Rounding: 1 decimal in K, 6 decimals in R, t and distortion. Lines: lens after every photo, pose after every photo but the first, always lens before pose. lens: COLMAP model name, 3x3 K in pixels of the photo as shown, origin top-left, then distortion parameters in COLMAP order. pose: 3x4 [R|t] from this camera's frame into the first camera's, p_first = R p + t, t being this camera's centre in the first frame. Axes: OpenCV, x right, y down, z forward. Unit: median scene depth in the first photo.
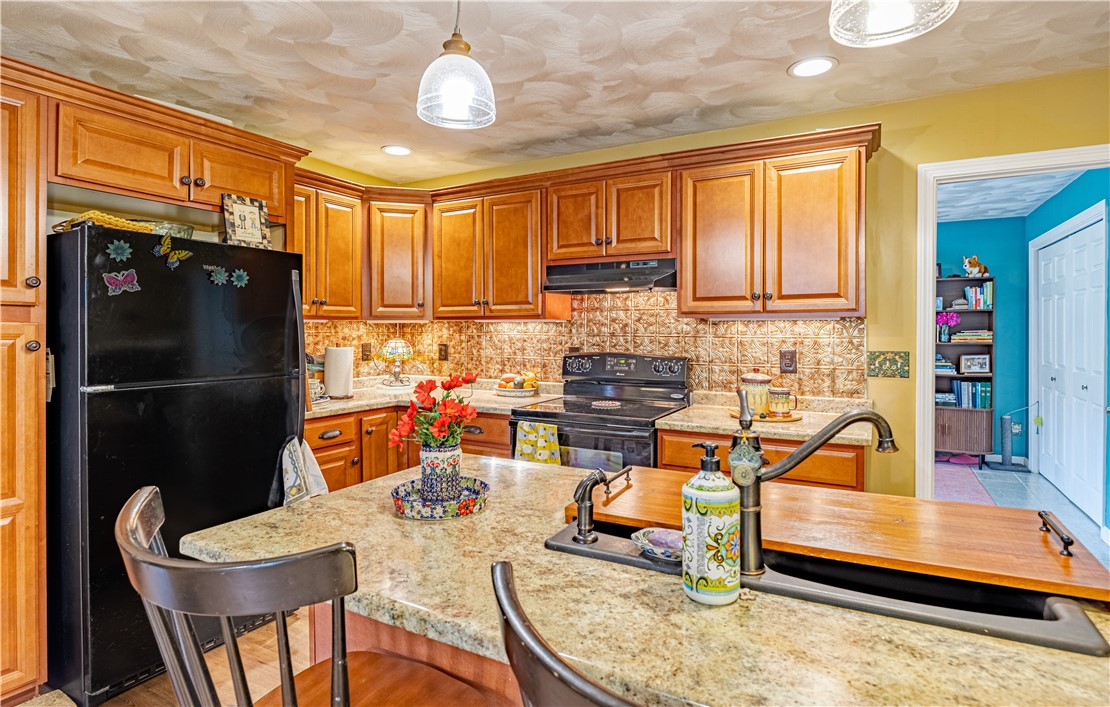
lens RADIAL K [[599.2, 0, 556.3], [0, 599.2, 332.8], [0, 0, 1]] dist [0.019118, 0.000031]
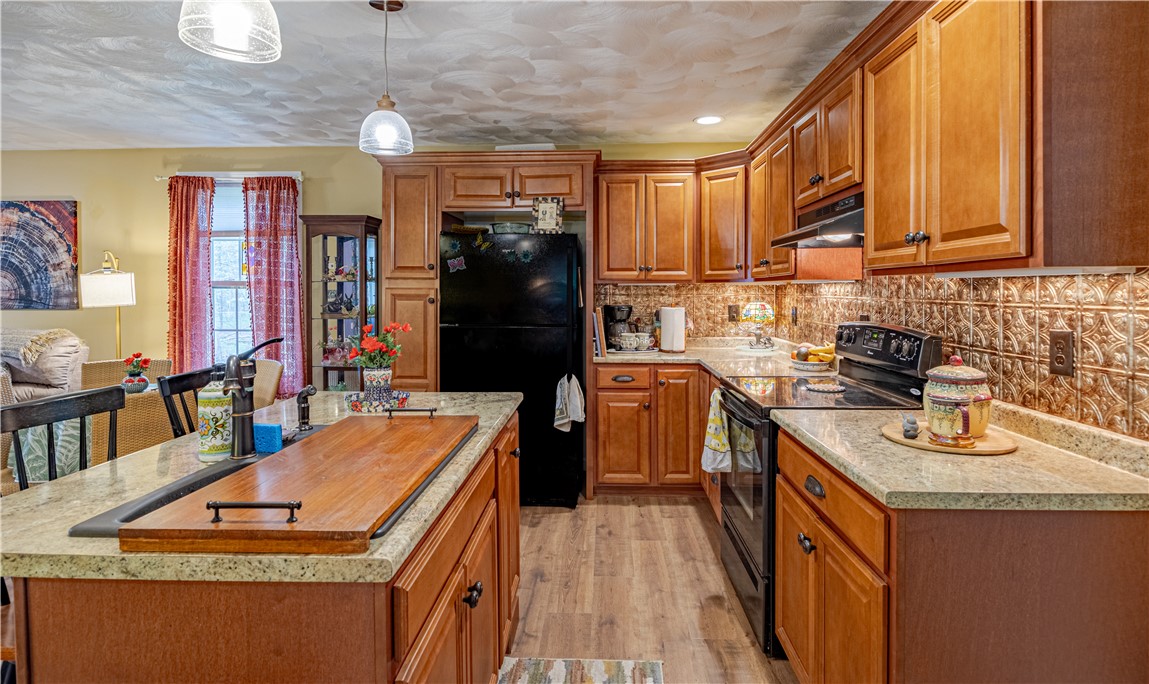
lens RADIAL K [[619.0, 0, 574.2], [0, 619.0, 300.5], [0, 0, 1]] dist [0.001705, 0.000186]
pose [[0.423389, 0.014387, -0.905834, 0.672367], [-0.004441, 0.999895, 0.013805, -0.004576], [0.905937, -0.001822, 0.423409, 0.366362]]
